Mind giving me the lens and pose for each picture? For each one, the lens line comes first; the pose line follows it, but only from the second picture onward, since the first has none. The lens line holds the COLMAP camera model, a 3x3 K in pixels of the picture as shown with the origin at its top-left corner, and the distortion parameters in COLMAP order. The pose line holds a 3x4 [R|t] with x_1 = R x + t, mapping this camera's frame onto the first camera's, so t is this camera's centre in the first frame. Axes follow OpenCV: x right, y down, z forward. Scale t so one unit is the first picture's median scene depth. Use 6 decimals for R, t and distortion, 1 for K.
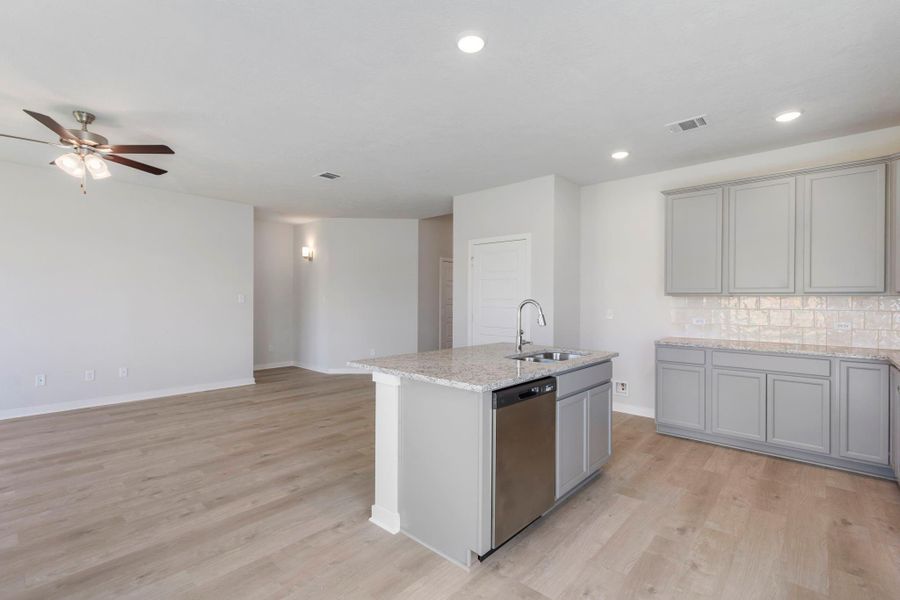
lens RADIAL K [[409.9, 0, 453.4], [0, 409.9, 300.7], [0, 0, 1]] dist [0.004900, -0.001761]
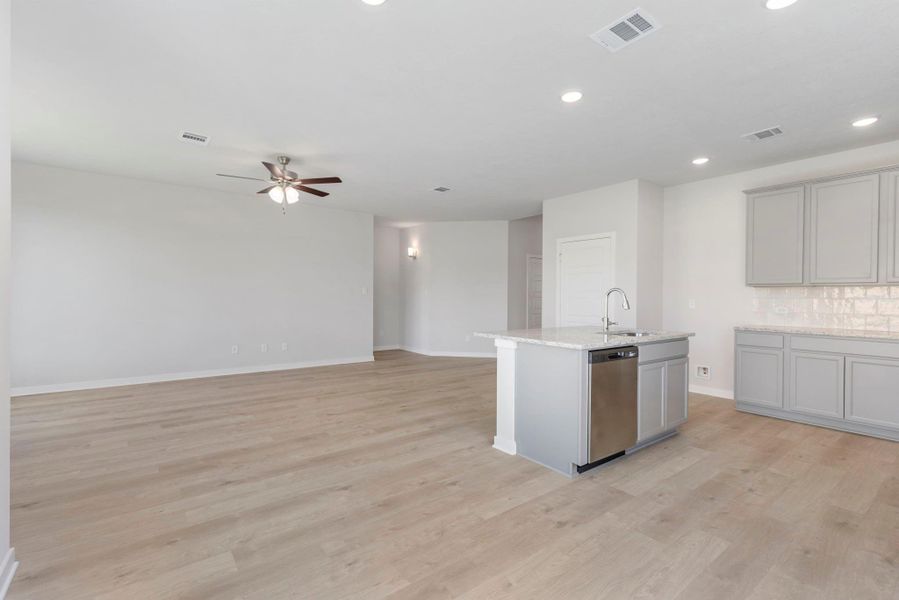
lens RADIAL K [[409.5, 0, 452.1], [0, 409.5, 297.7], [0, 0, 1]] dist [0.004900, -0.001761]
pose [[0.982660, 0.003450, -0.185386, -0.063190], [-0.003464, 0.999994, 0.000248, 0.026246], [0.185386, 0.000399, 0.982666, -0.278217]]
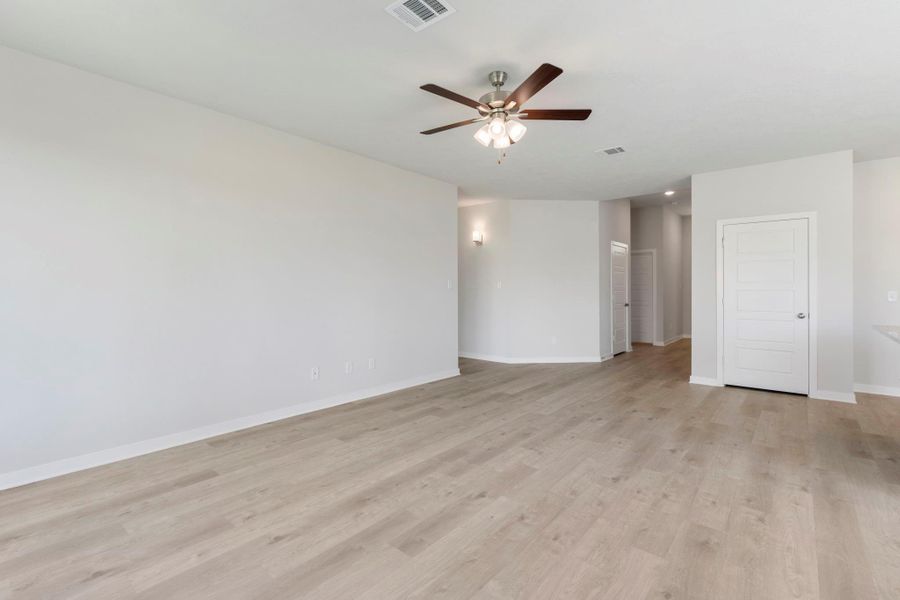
lens RADIAL K [[409.9, 0, 454.3], [0, 409.9, 293.5], [0, 0, 1]] dist [0.004900, -0.001761]
pose [[0.999615, -0.010071, 0.025857, -1.003493], [0.009921, 0.999933, 0.005943, 0.016745], [-0.025916, -0.005684, 0.999648, 0.104037]]
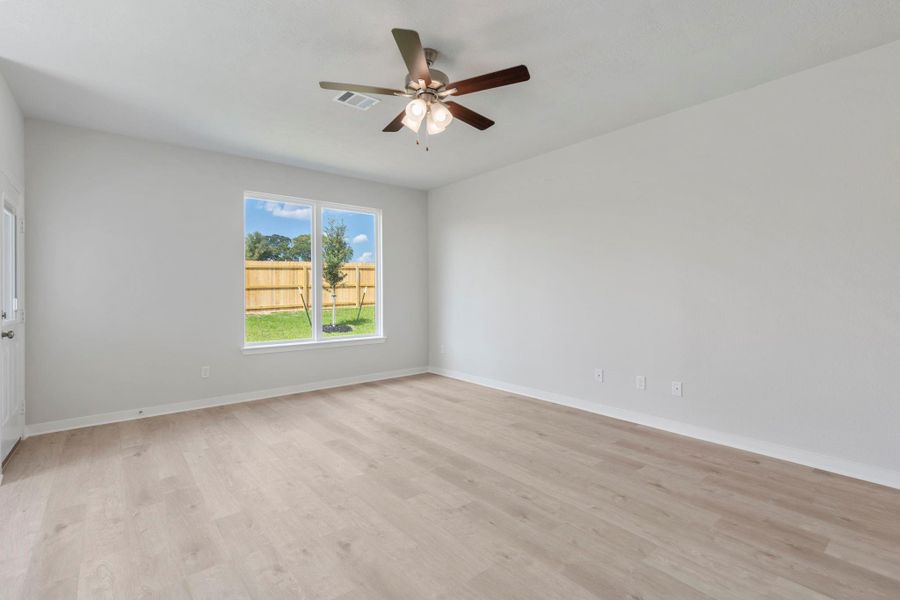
lens RADIAL K [[409.9, 0, 450.7], [0, 409.9, 303.1], [0, 0, 1]] dist [0.004900, -0.001761]
pose [[-0.155411, 0.019138, -0.987665, -0.105025], [0.001697, 0.999816, 0.019107, 0.024491], [0.987848, 0.001293, -0.155415, 1.149476]]
